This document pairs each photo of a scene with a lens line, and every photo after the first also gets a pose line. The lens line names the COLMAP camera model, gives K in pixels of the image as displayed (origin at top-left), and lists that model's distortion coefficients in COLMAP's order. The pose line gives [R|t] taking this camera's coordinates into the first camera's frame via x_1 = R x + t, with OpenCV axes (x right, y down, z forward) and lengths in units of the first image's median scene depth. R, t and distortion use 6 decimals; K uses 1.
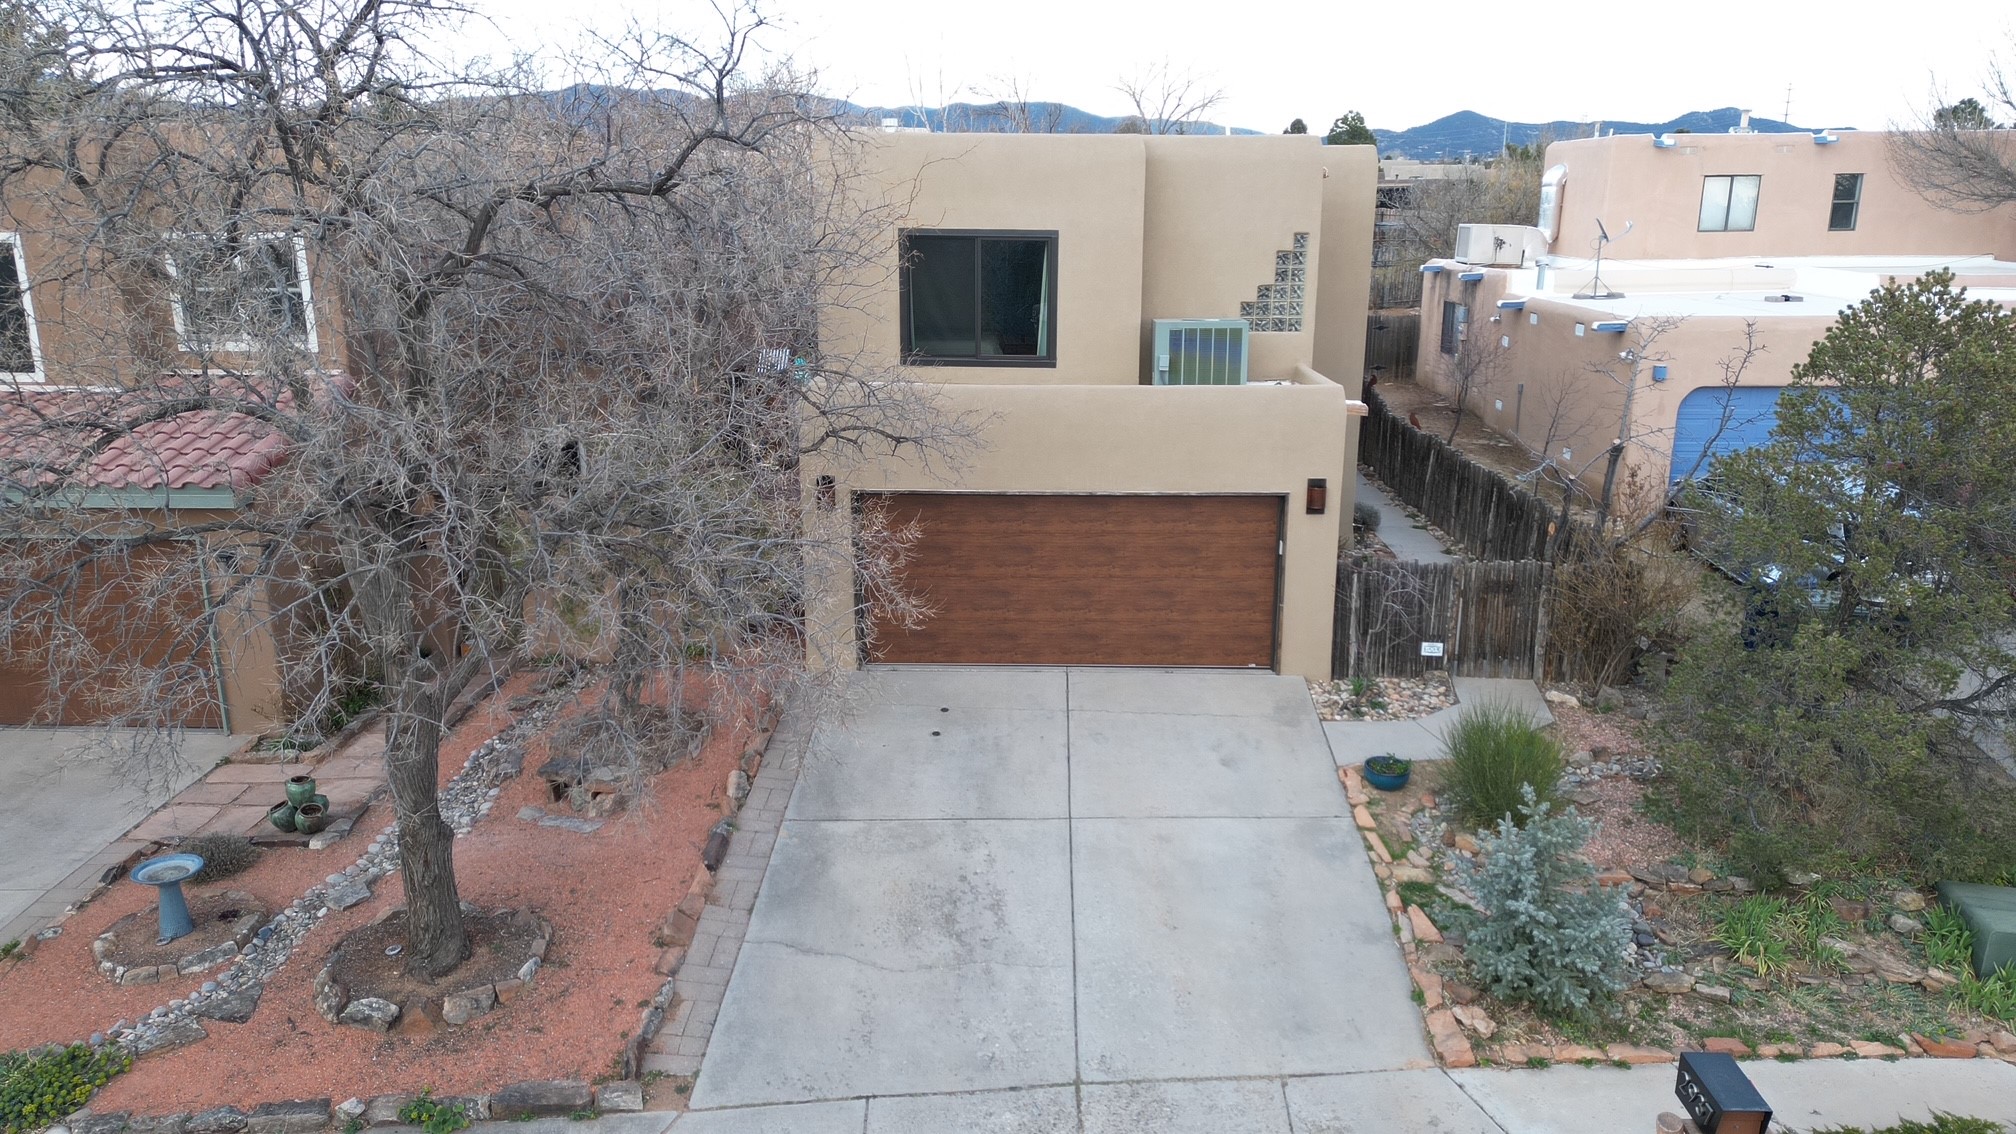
lens RADIAL K [[1412.1, 0, 1019.1], [0, 1412.1, 556.5], [0, 0, 1]] dist [0.094799, -0.094627]
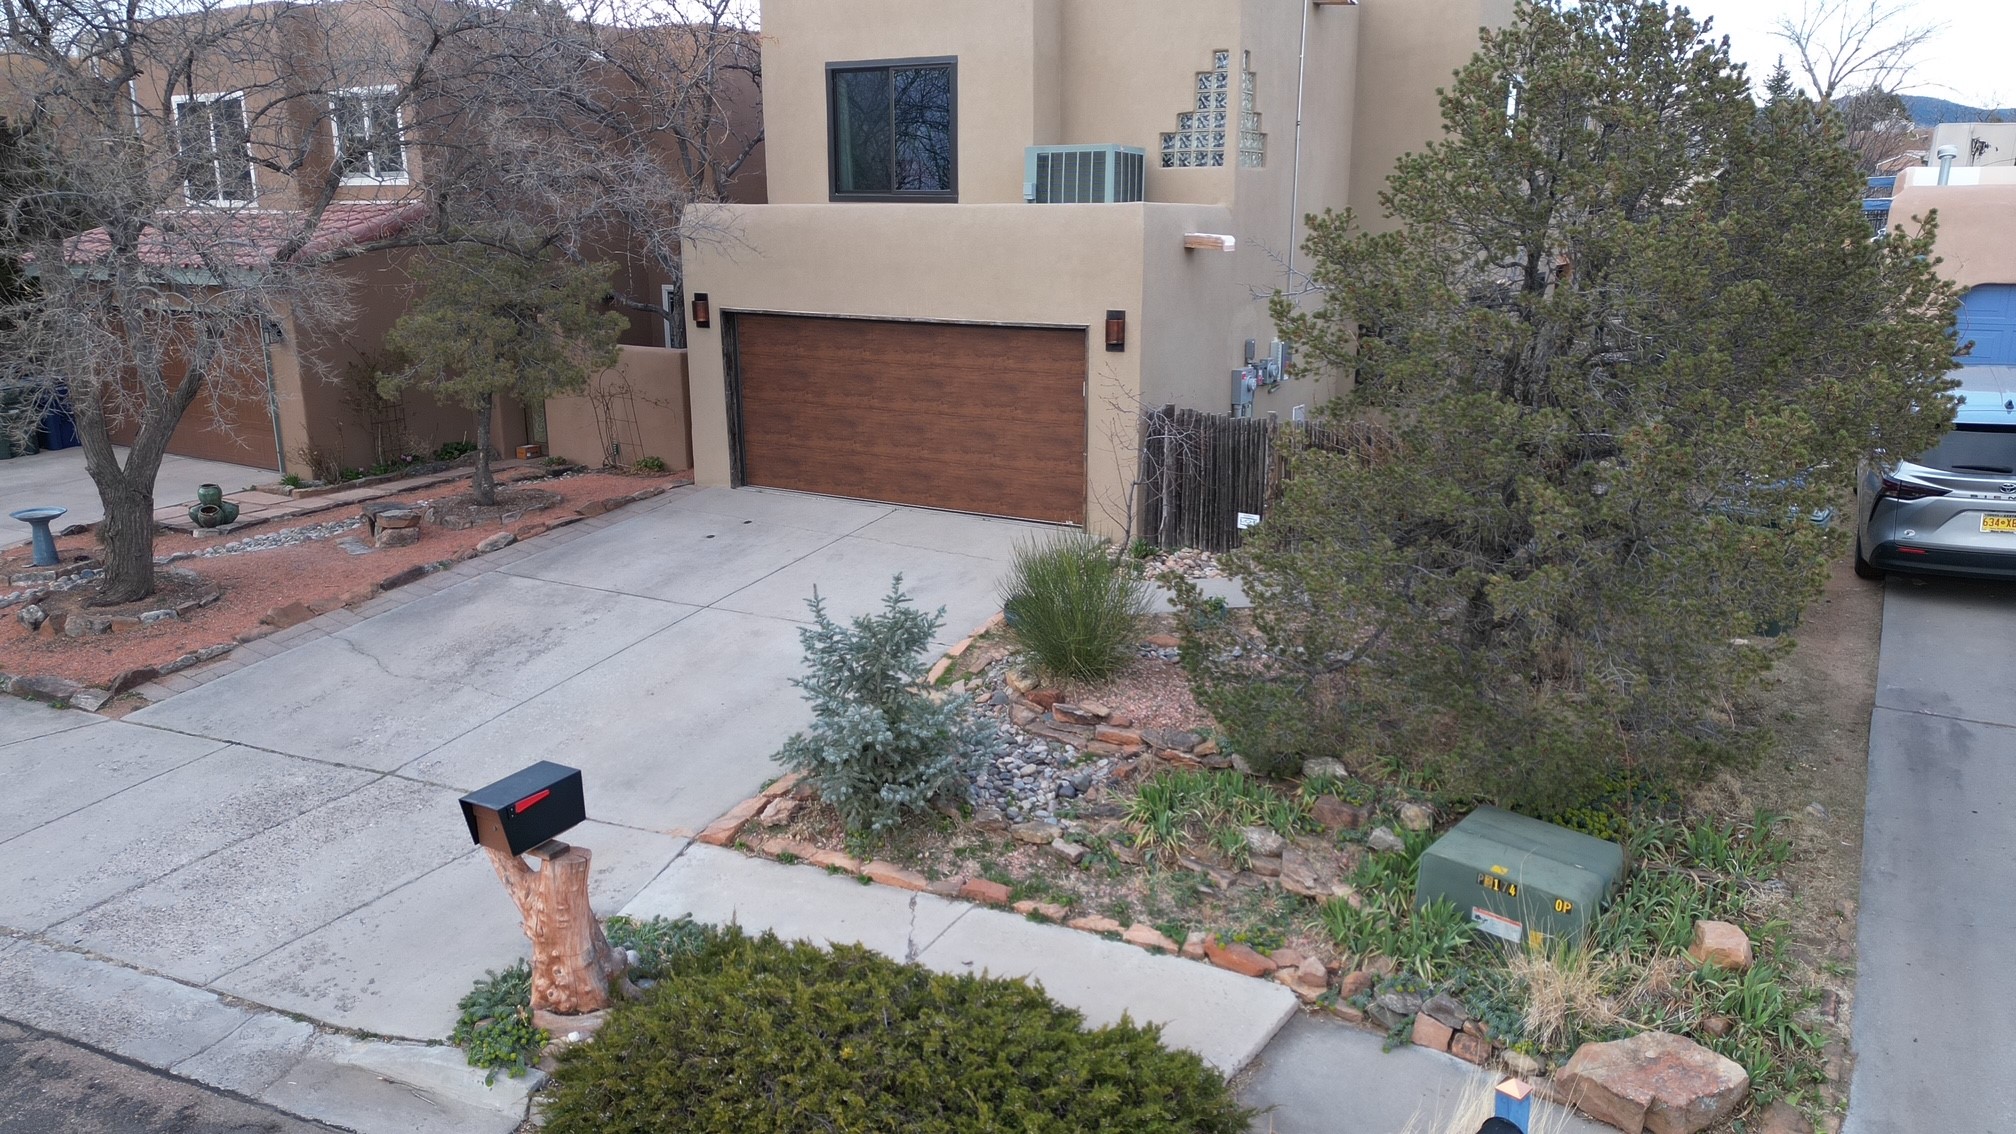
lens RADIAL K [[1397.0, 0, 1009.7], [0, 1397.0, 576.5], [0, 0, 1]] dist [0.093018, -0.087254]
pose [[0.869384, 0.120303, -0.479270, 0.724740], [-0.118485, 0.992368, 0.034169, 0.108632], [0.479722, 0.027080, 0.877002, 0.242632]]
